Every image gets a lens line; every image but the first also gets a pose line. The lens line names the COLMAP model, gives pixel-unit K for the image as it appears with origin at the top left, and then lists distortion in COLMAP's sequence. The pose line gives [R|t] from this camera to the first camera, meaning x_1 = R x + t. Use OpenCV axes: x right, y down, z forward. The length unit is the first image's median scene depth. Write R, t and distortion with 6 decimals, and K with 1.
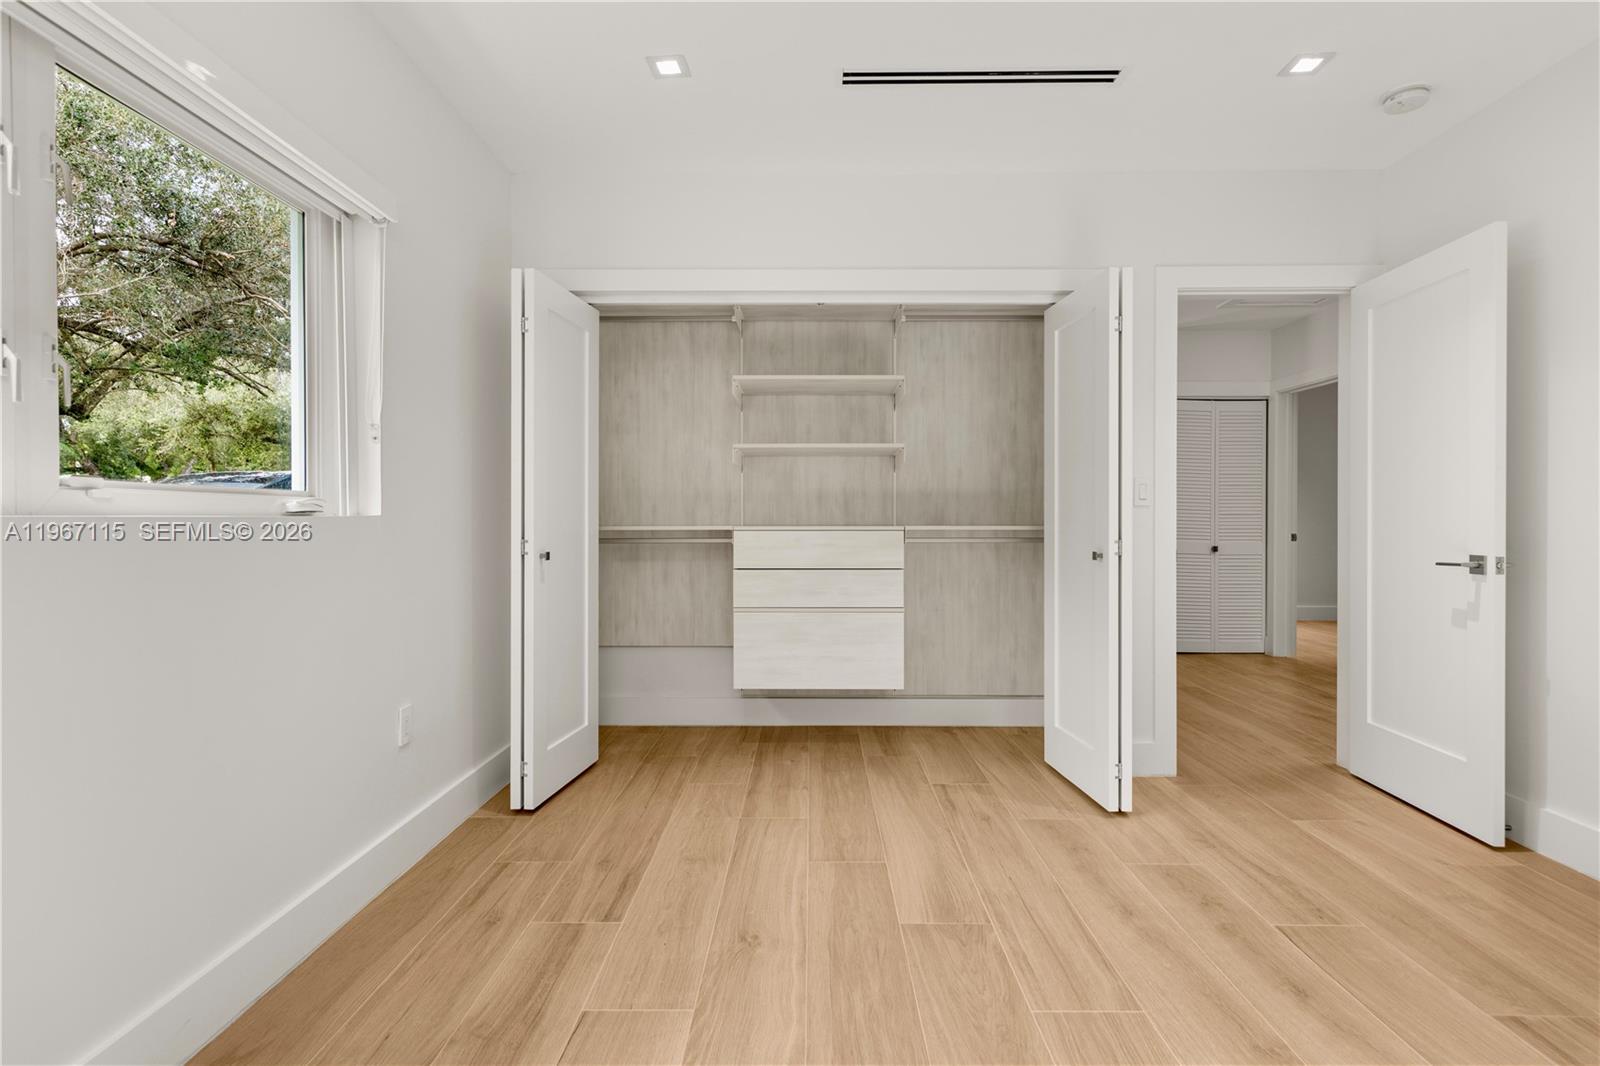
lens RADIAL K [[812.7, 0, 800.0], [0, 812.7, 526.9], [0, 0, 1]] dist [0.004017, 0.000657]
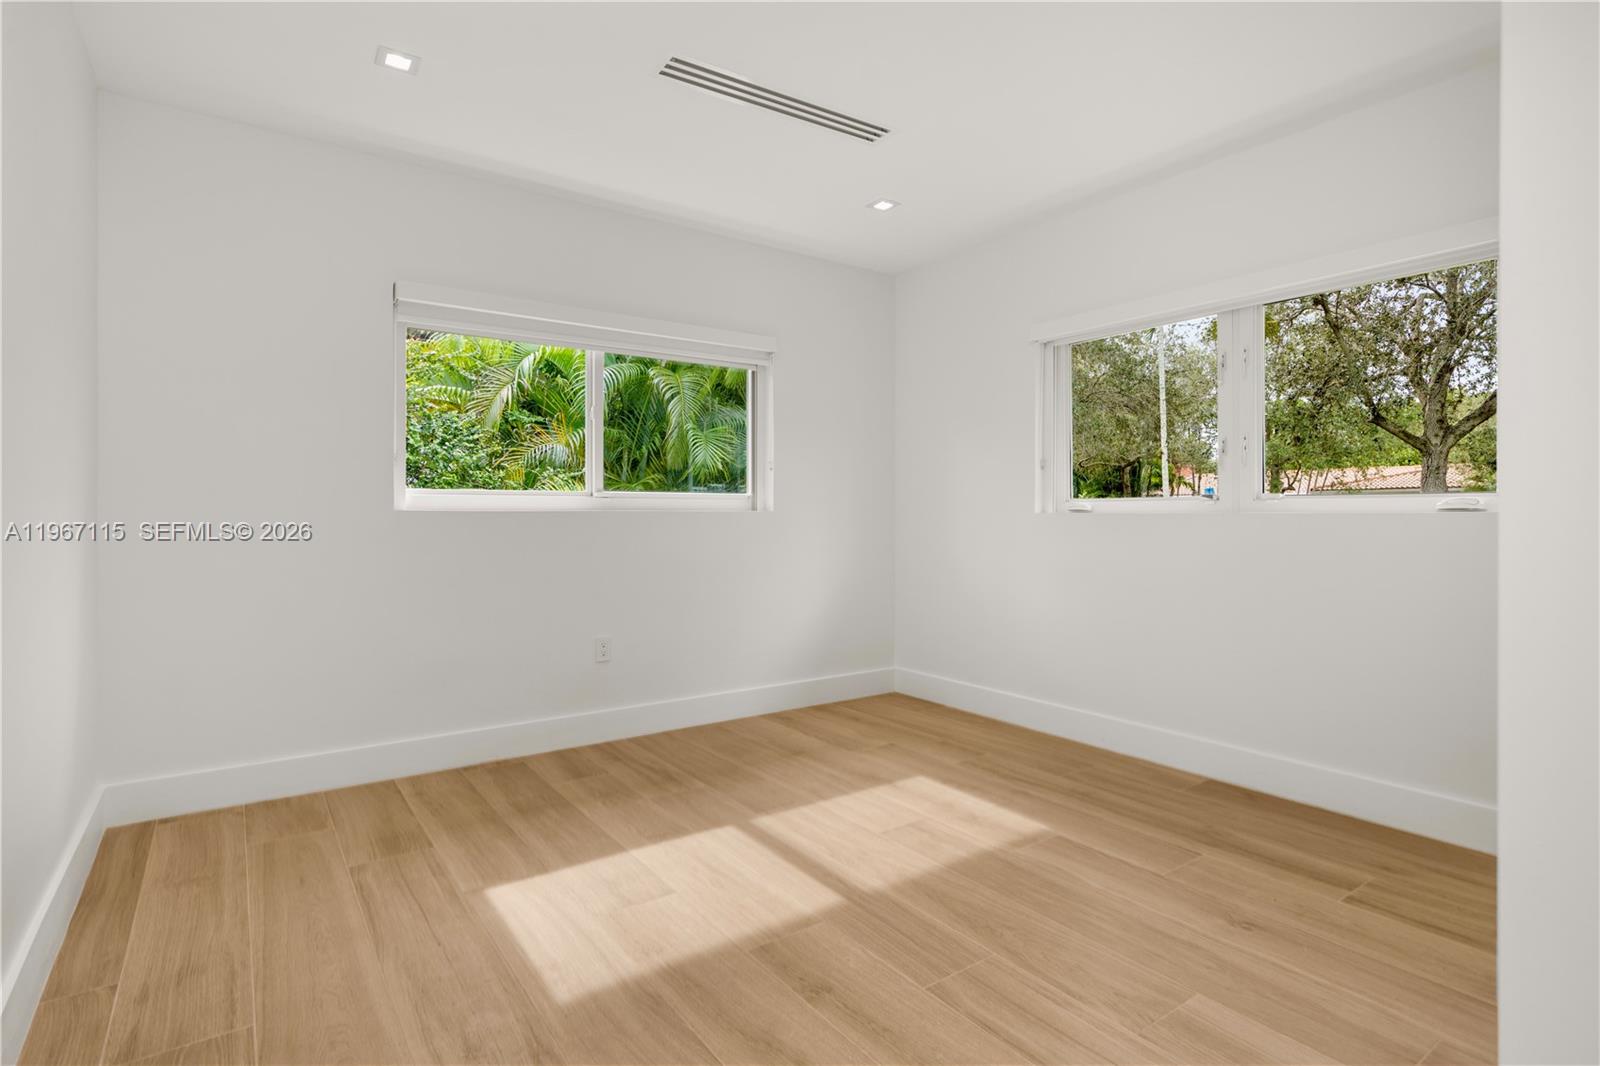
lens RADIAL K [[812.7, 0, 797.2], [0, 812.7, 523.3], [0, 0, 1]] dist [0.004017, 0.000657]
pose [[-0.816845, 0.005794, -0.576829, 1.006957], [-0.006810, 0.999783, 0.019686, -0.016768], [0.576818, 0.020009, -0.816628, 1.527464]]
